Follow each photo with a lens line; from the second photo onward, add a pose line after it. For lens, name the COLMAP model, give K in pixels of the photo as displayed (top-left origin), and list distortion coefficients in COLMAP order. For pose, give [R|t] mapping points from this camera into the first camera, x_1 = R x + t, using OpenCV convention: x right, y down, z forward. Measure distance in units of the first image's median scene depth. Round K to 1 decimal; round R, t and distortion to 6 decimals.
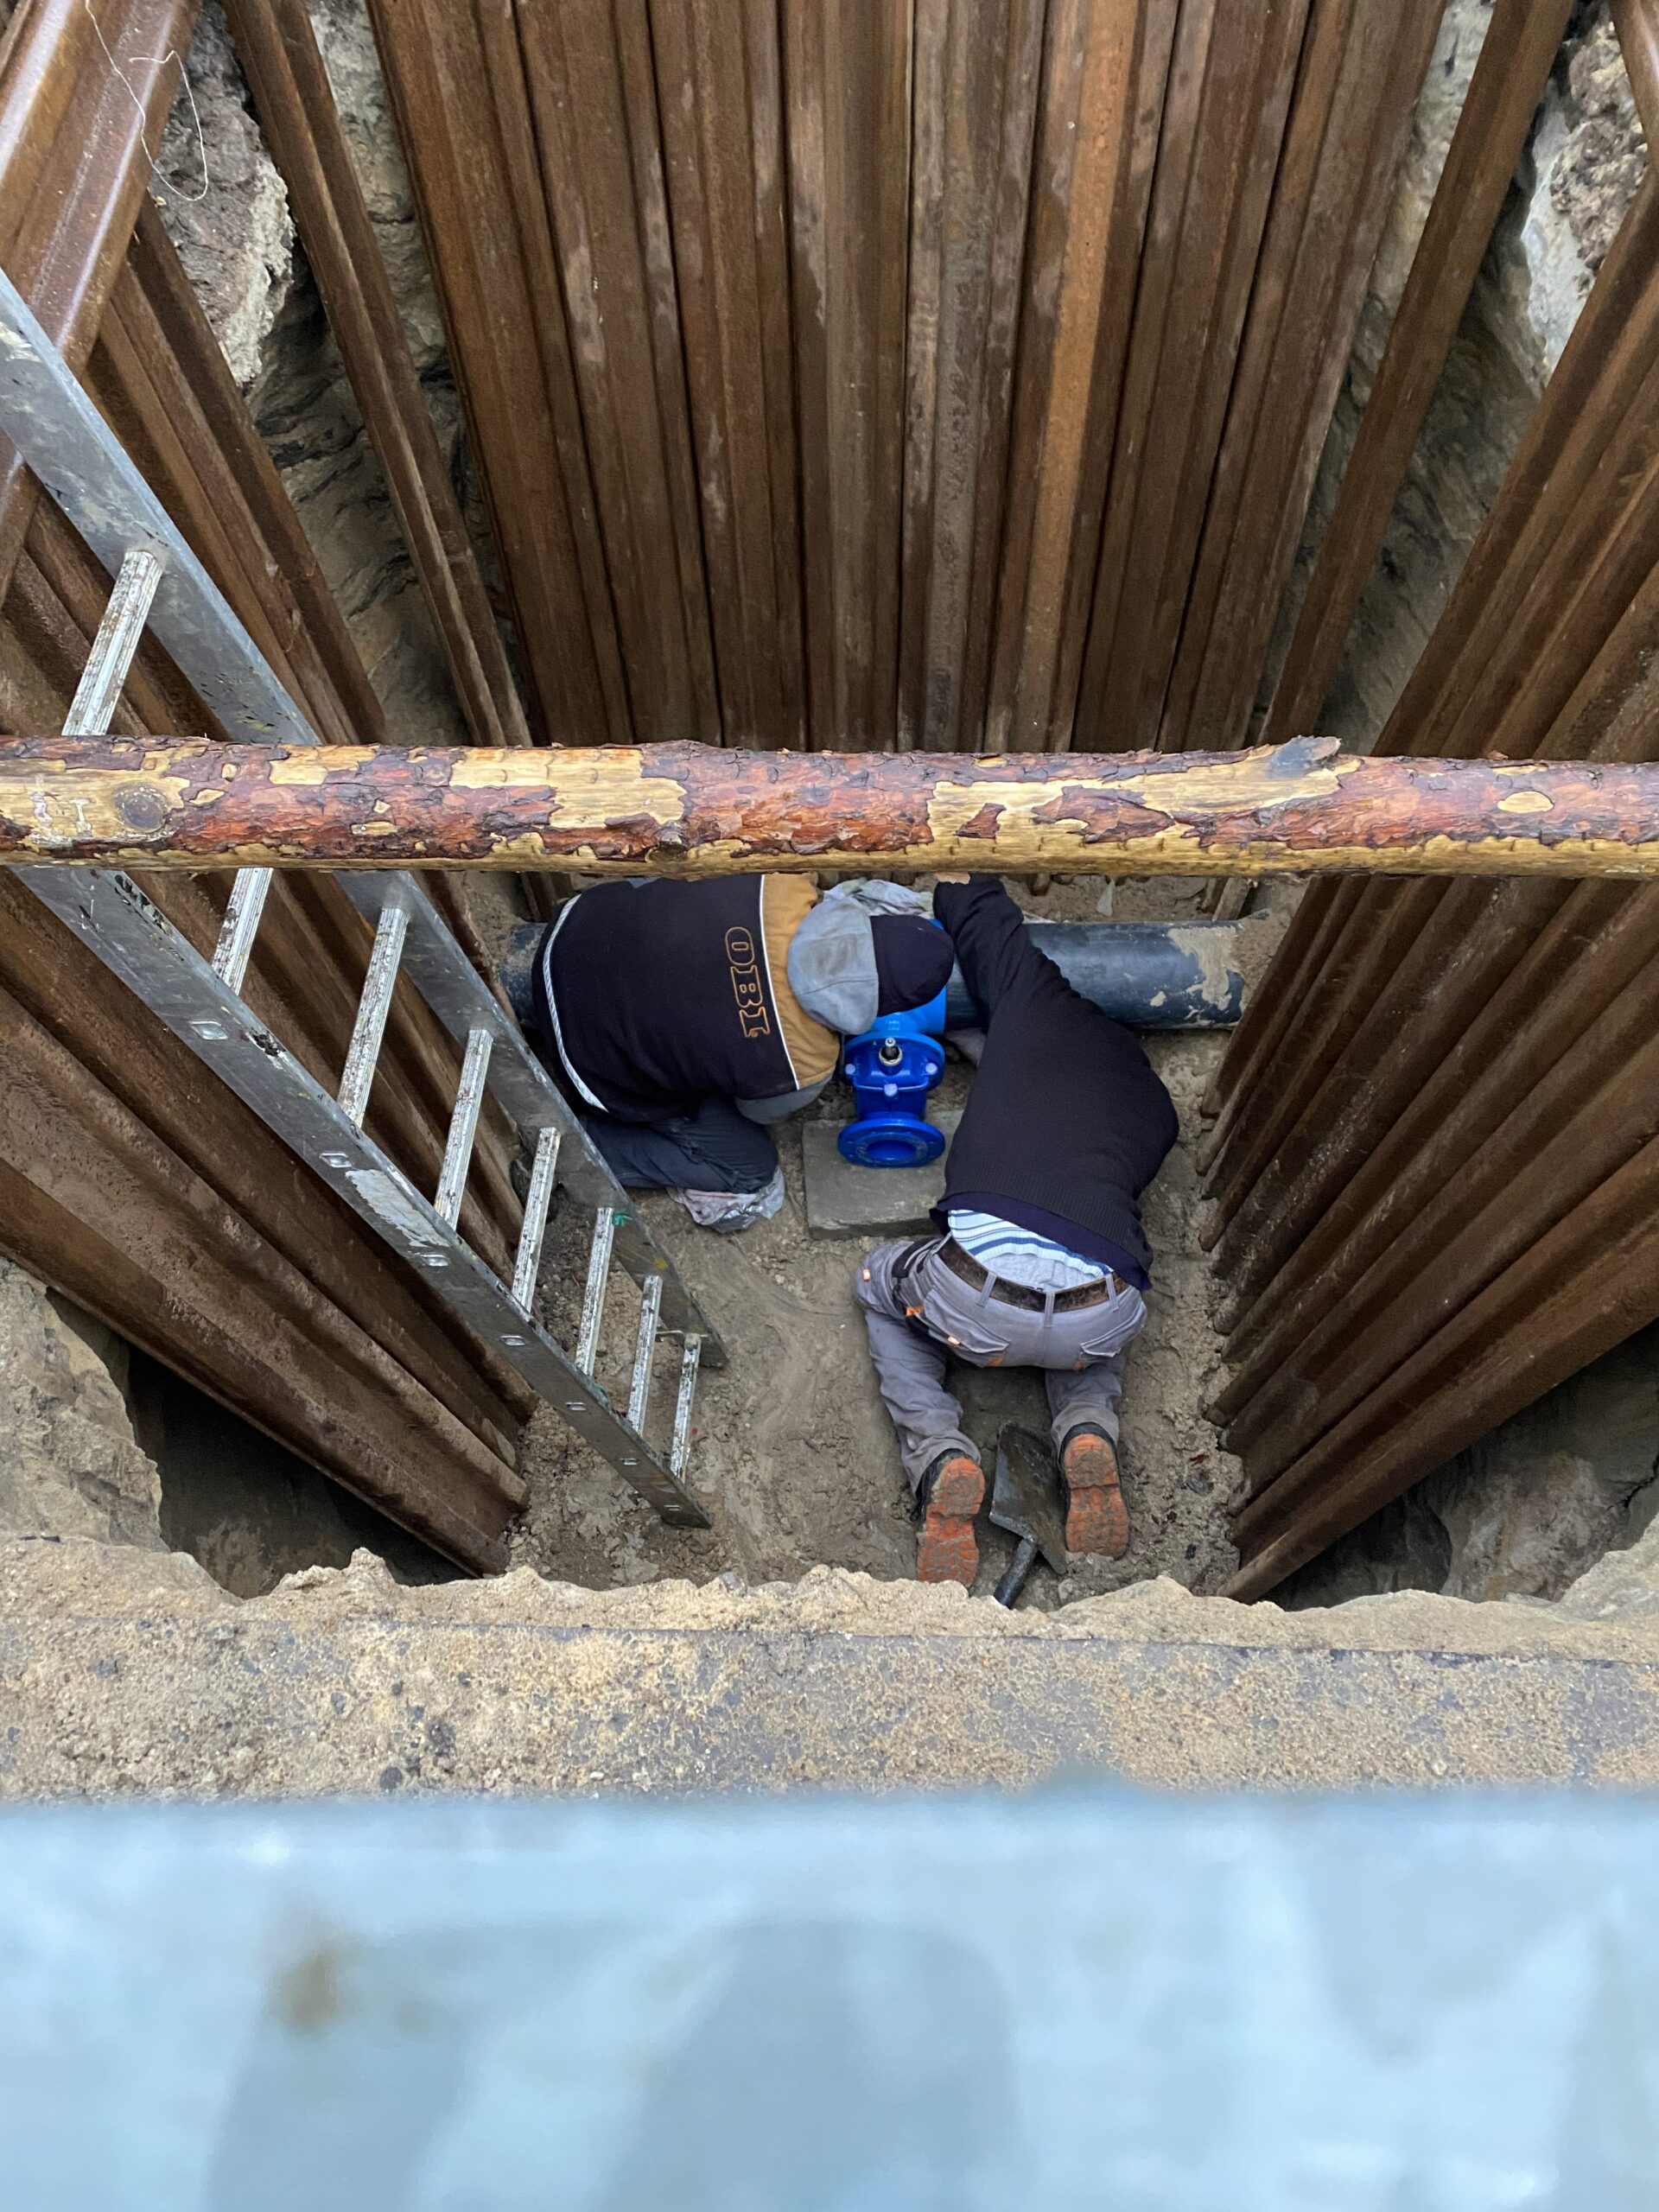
lens RADIAL K [[1652.4, 0, 847.0], [0, 1652.4, 1074.9], [0, 0, 1]] dist [0.007044, -0.002791]
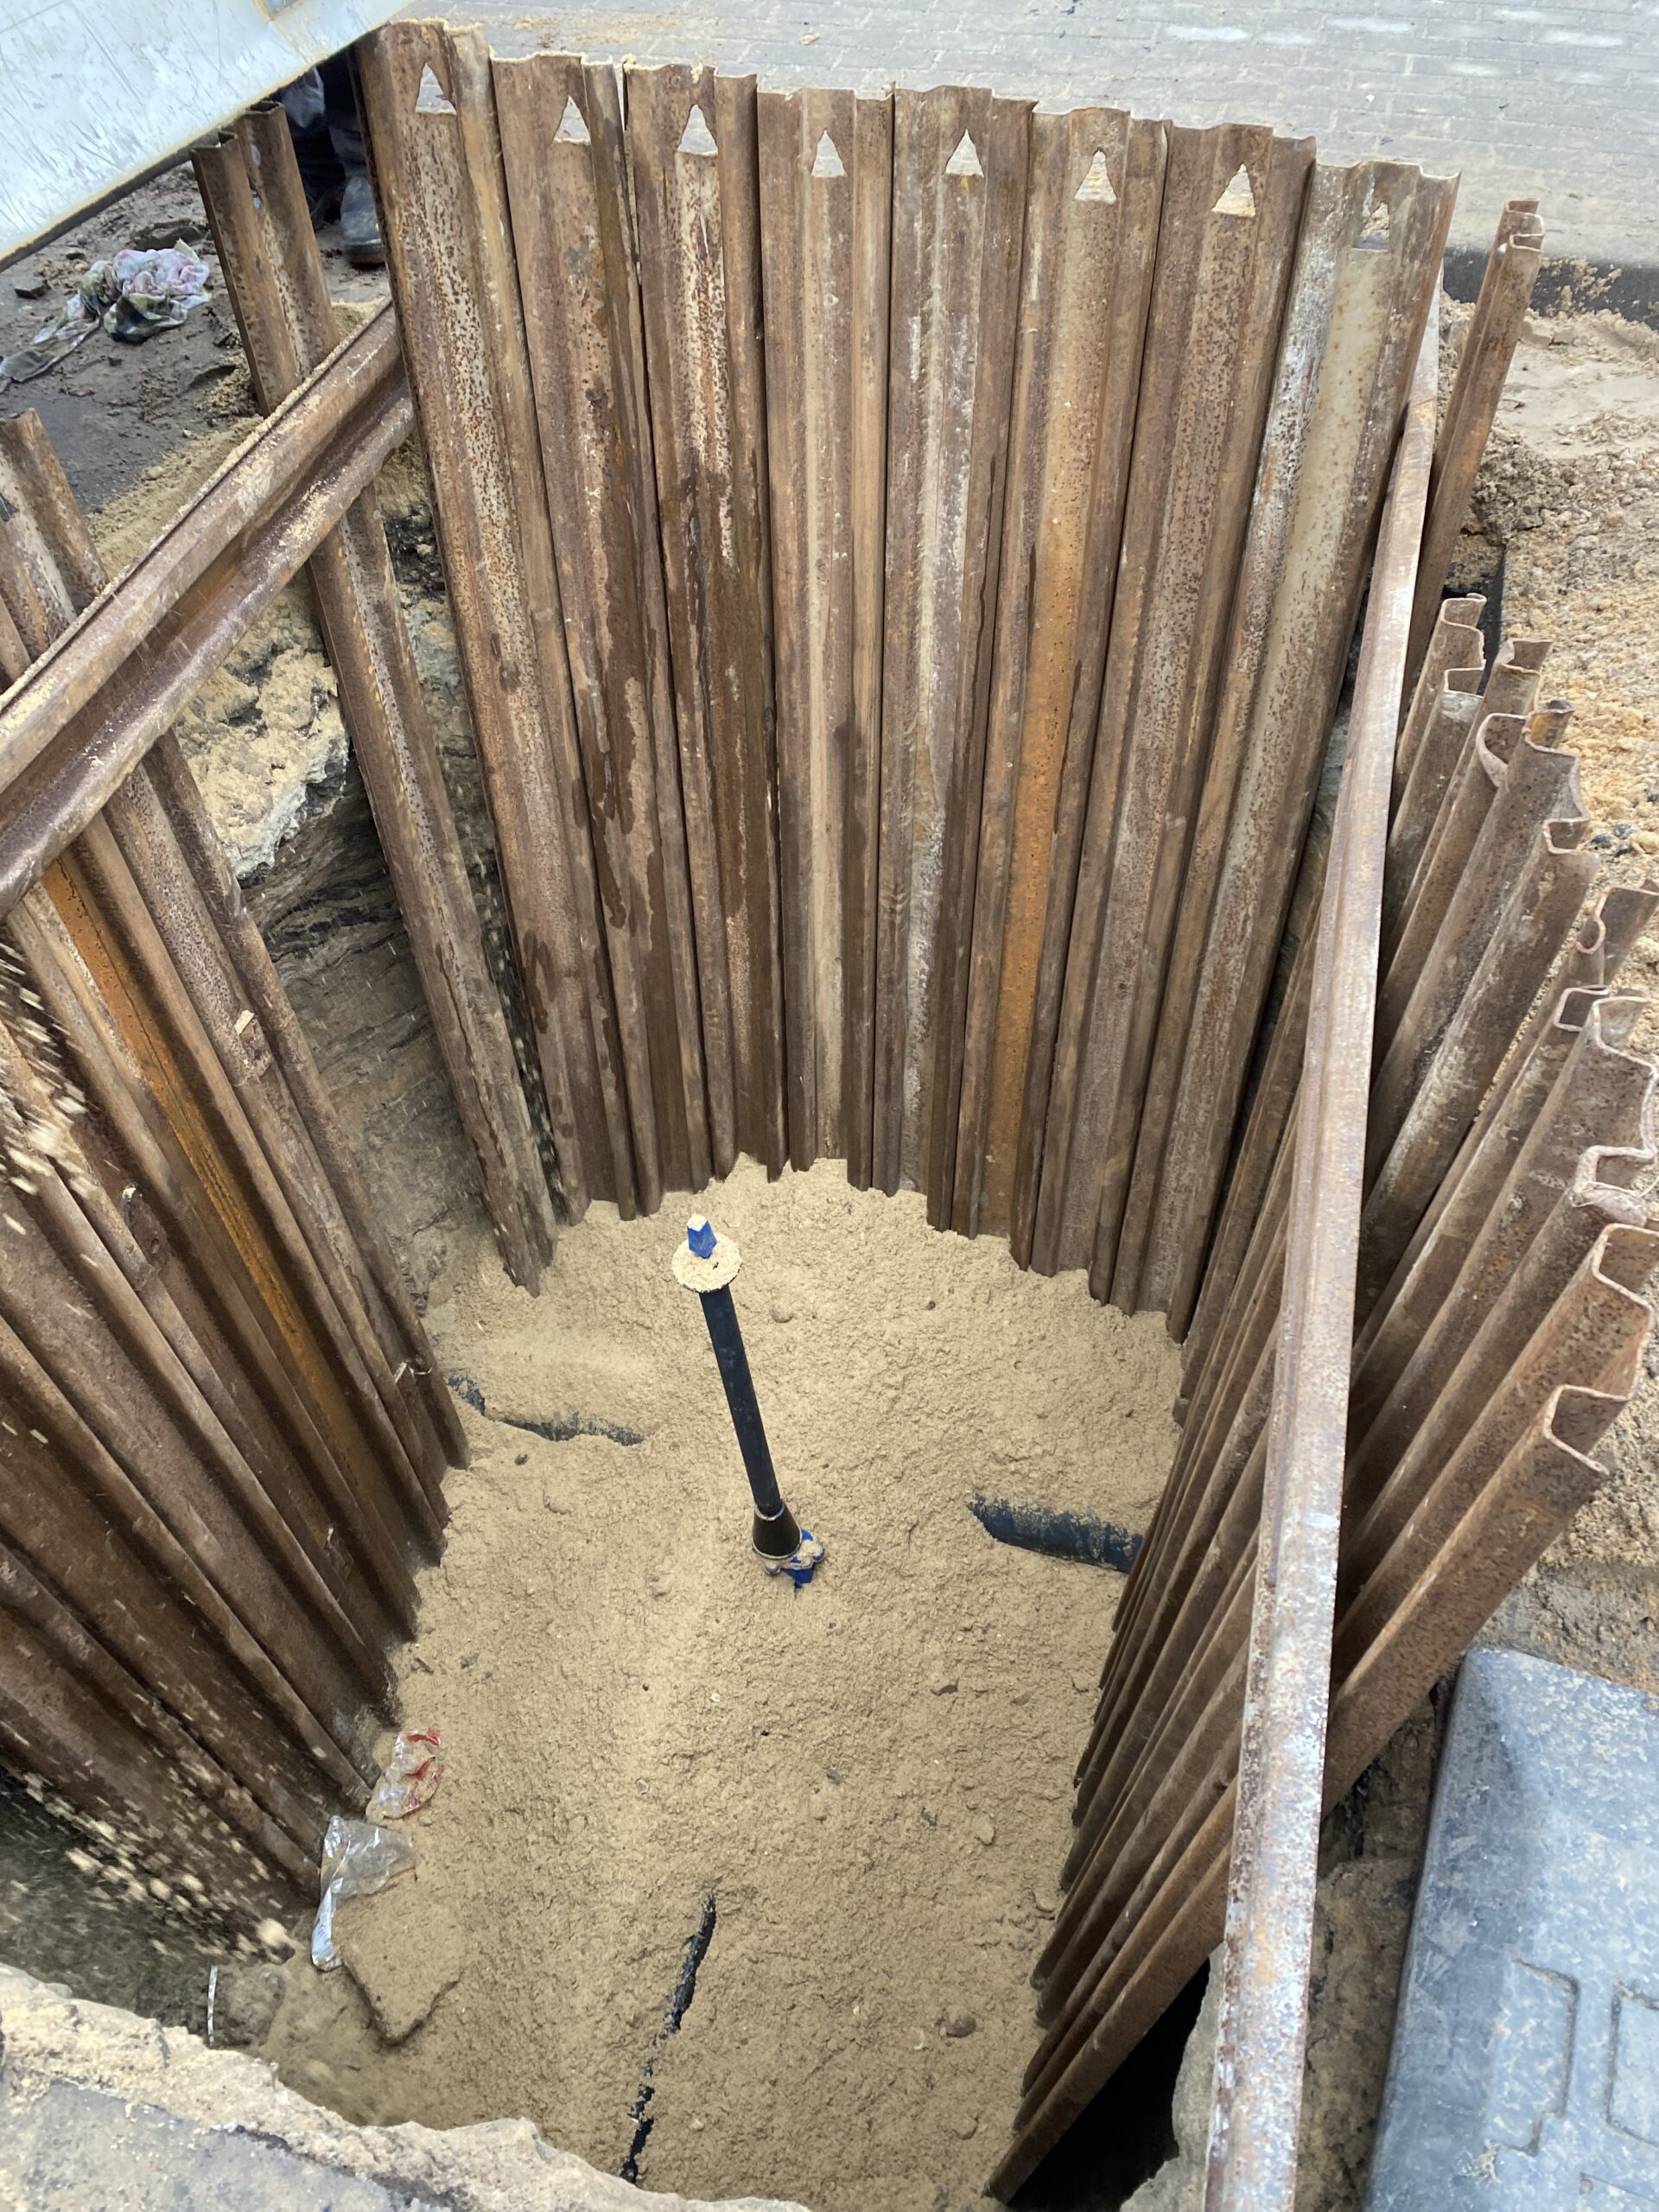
lens RADIAL K [[1638.7, 0, 845.9], [0, 1638.7, 1116.1], [0, 0, 1]] dist [0.032572, -0.041994]
pose [[0.971381, 0.175948, -0.159566, 0.563467], [-0.207719, 0.955075, -0.211386, -0.156079], [0.115204, 0.238481, 0.964290, -0.162821]]
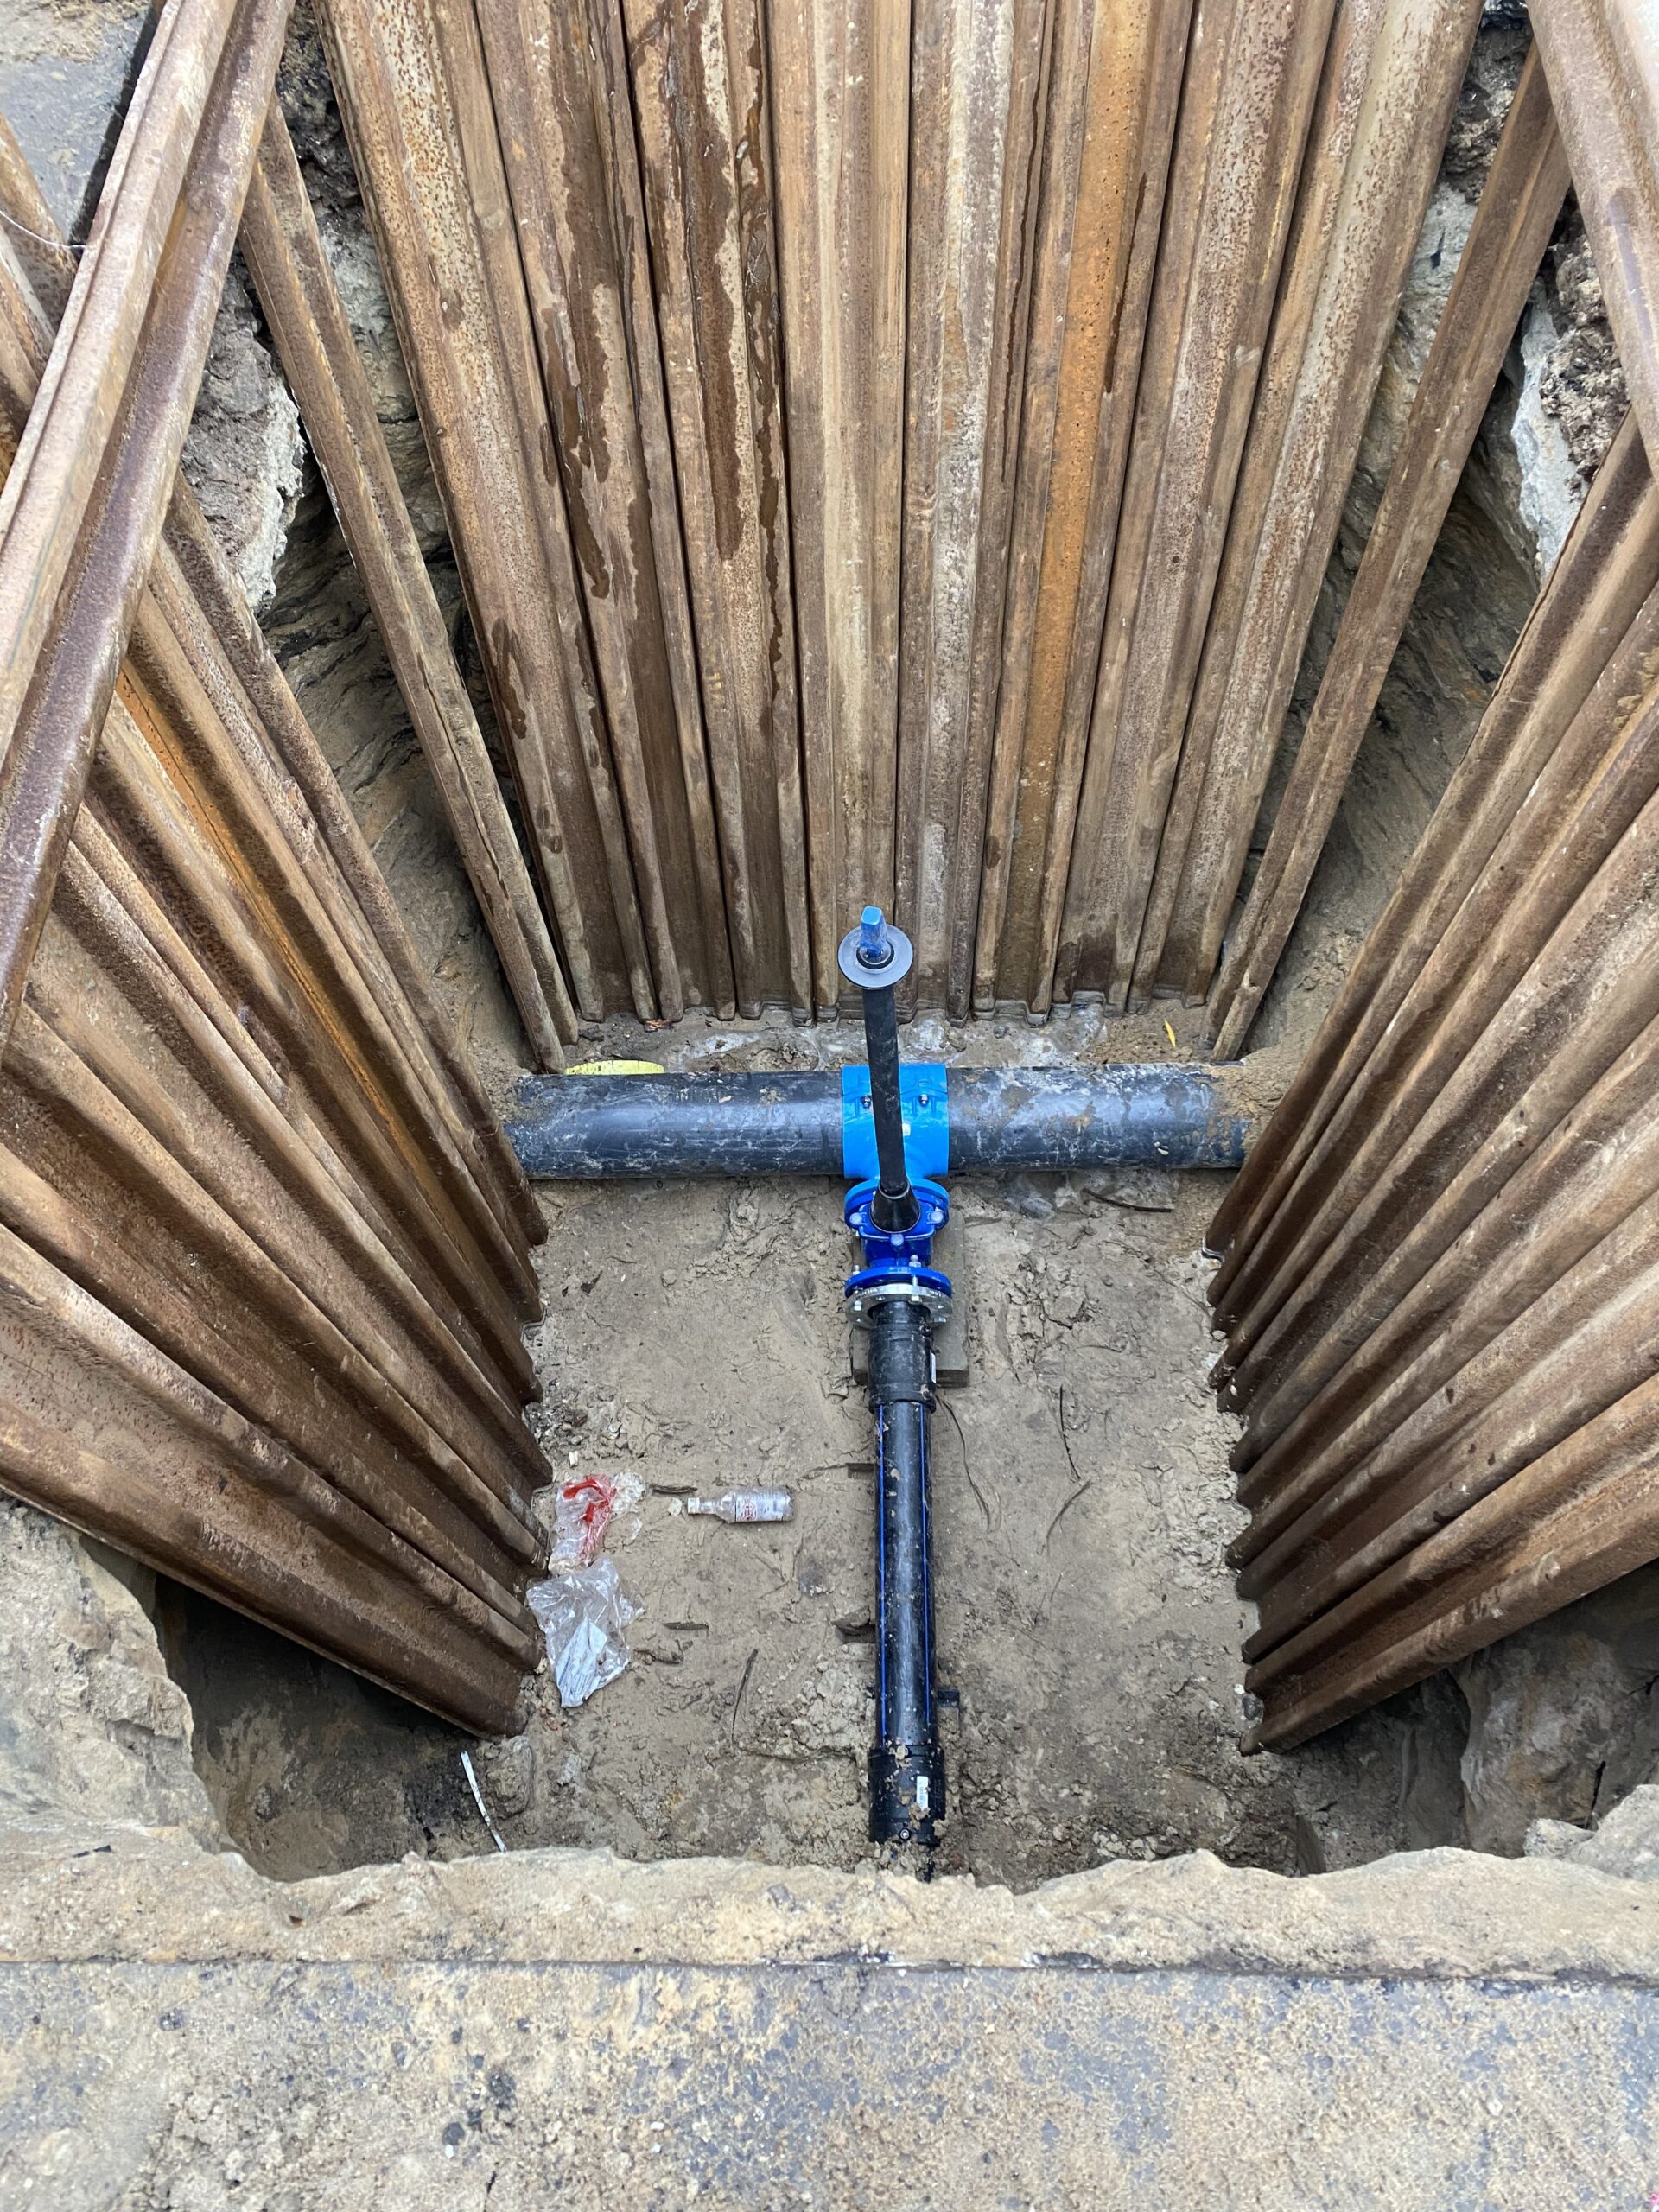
lens RADIAL K [[1648.2, 0, 829.5], [0, 1648.2, 1106.0], [0, 0, 1]] dist [0.003092, 0.008601]
pose [[0.999847, -0.017269, -0.002908, -0.031714], [0.017219, 0.999715, -0.016551, -0.173796], [0.003193, 0.016499, 0.999859, -0.015138]]
